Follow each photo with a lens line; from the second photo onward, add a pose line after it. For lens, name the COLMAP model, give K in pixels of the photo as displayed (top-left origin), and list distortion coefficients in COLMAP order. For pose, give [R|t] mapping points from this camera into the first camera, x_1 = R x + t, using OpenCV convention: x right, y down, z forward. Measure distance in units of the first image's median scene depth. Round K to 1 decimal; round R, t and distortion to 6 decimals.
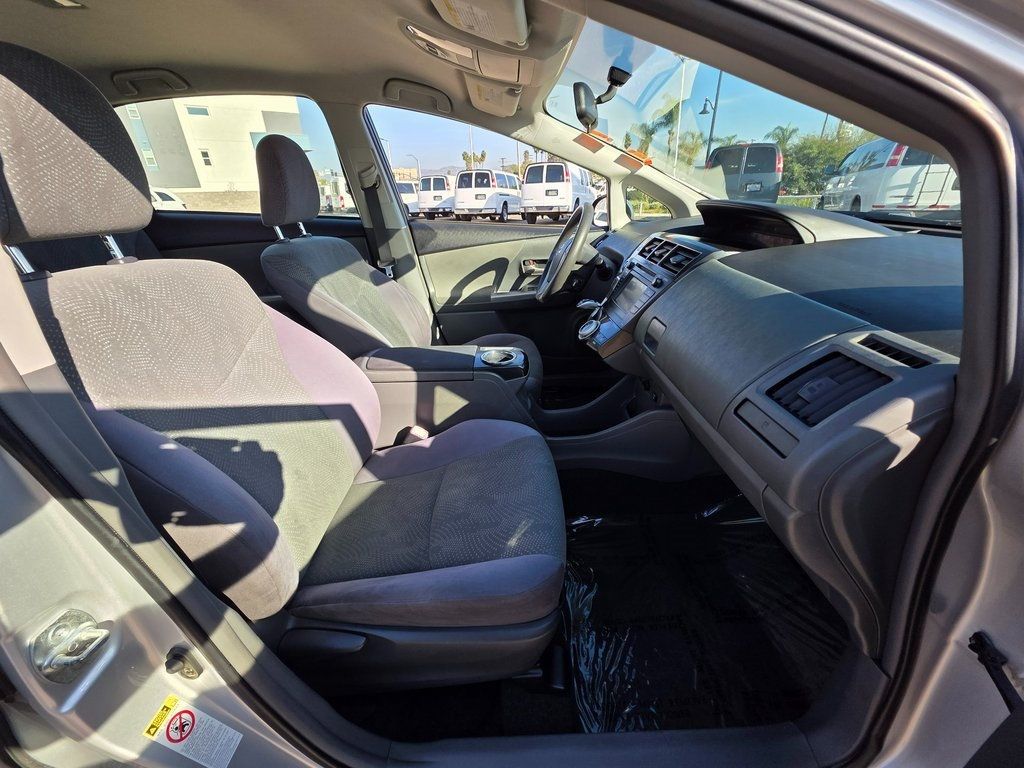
lens RADIAL K [[409.3, 0, 520.9], [0, 409.3, 387.3], [0, 0, 1]] dist [0.001252, -0.000227]
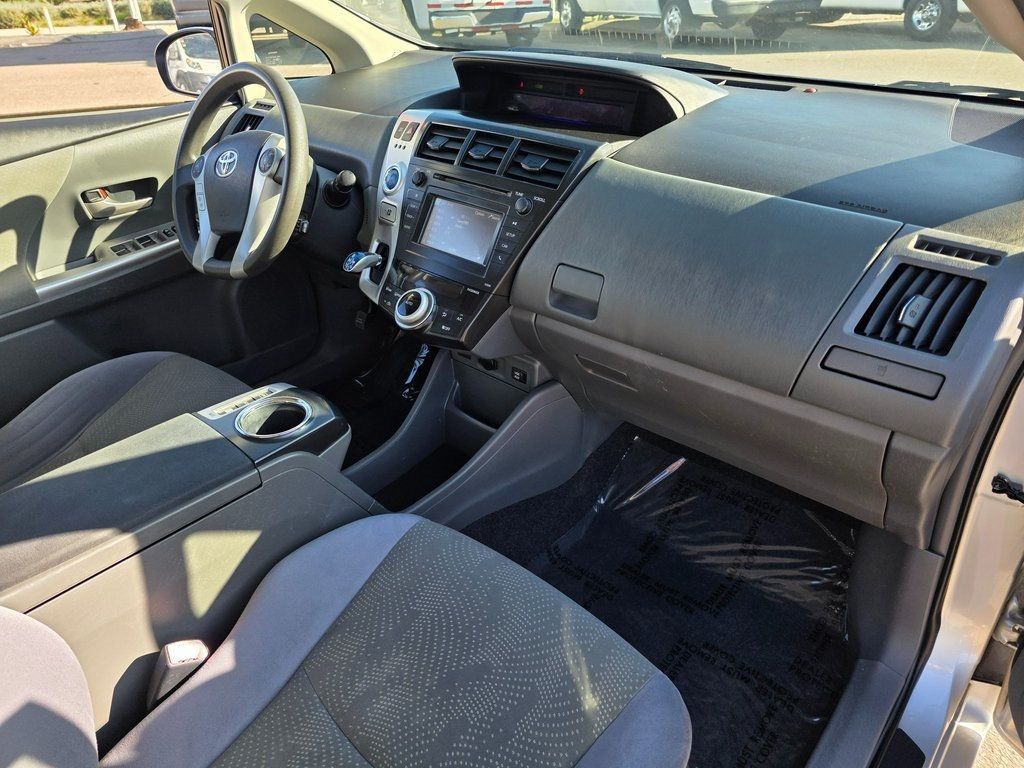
lens RADIAL K [[683.6, 0, 515.3], [0, 683.6, 389.9], [0, 0, 1]] dist [0.019796, -0.018146]
pose [[0.669884, -0.383048, 0.636026, -0.273447], [0.321444, 0.921820, 0.216613, -0.140467], [-0.669275, 0.059341, 0.740641, 0.160415]]
